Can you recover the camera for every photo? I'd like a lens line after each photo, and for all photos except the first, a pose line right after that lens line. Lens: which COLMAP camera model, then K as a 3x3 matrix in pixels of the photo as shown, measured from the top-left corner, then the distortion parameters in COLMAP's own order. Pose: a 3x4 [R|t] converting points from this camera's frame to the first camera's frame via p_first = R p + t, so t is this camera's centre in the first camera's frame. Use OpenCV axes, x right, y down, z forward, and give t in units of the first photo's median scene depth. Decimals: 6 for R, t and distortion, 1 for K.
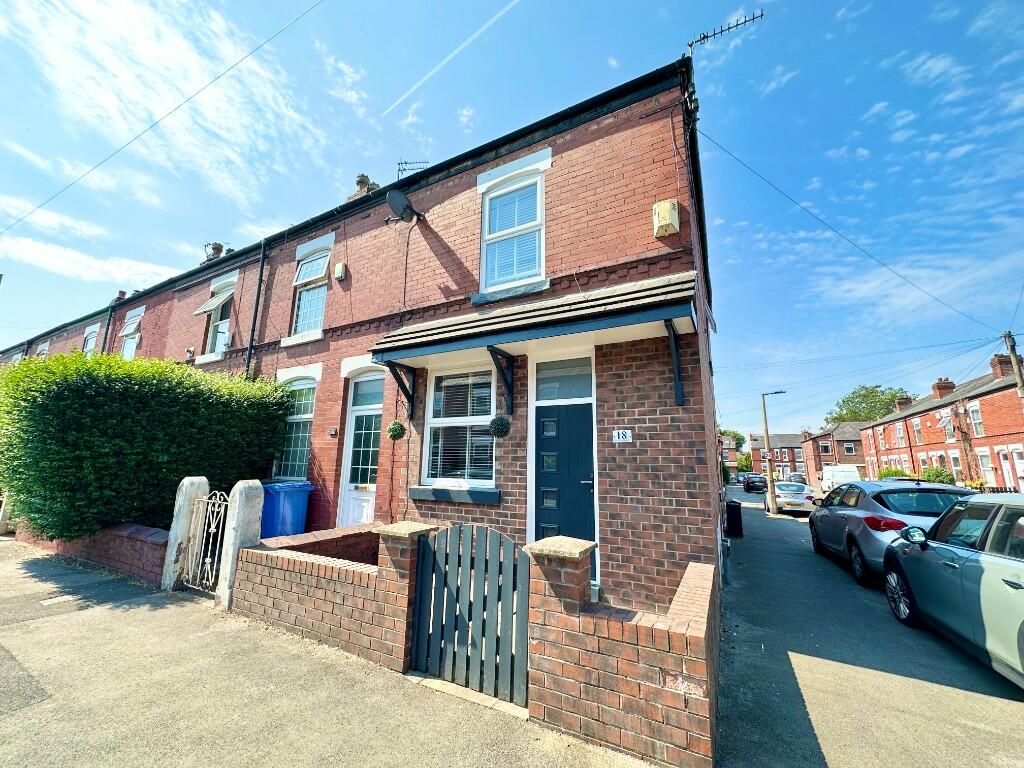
lens RADIAL K [[406.0, 0, 509.2], [0, 406.0, 384.8], [0, 0, 1]] dist [-0.003074, 0.000837]
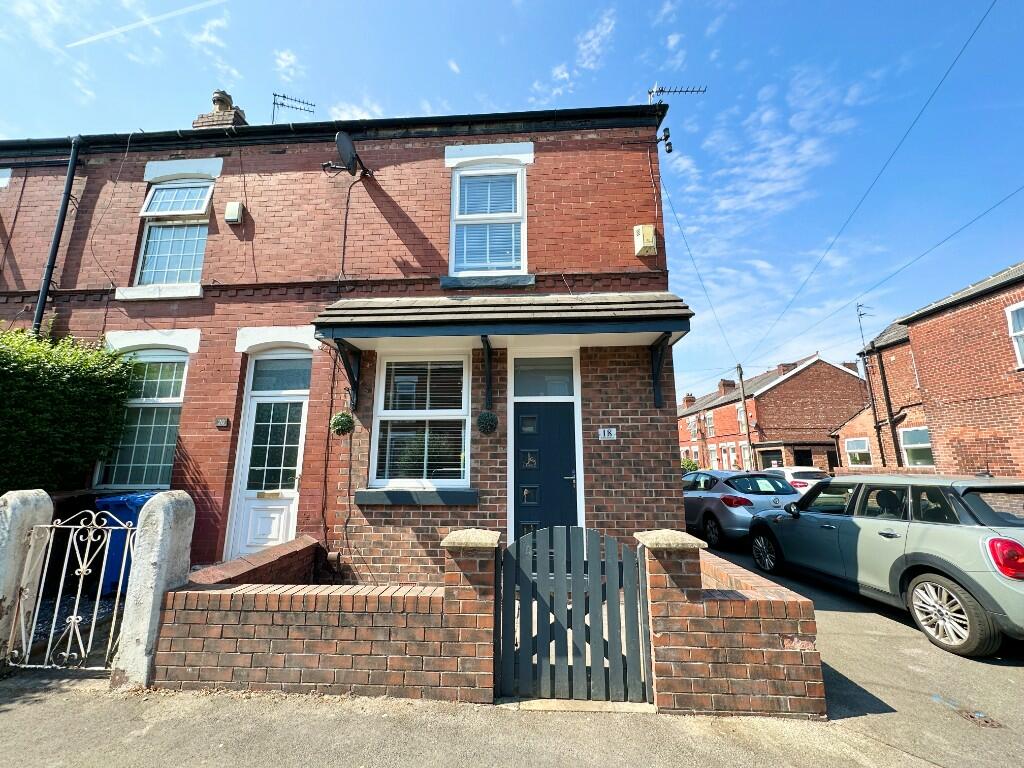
lens RADIAL K [[406.0, 0, 508.6], [0, 406.0, 384.6], [0, 0, 1]] dist [-0.003074, 0.000837]
pose [[0.903316, 0.064242, 0.424139, -0.364143], [-0.068000, 0.997665, -0.006287, 0.017848], [-0.423553, -0.023162, 0.905575, 0.120733]]
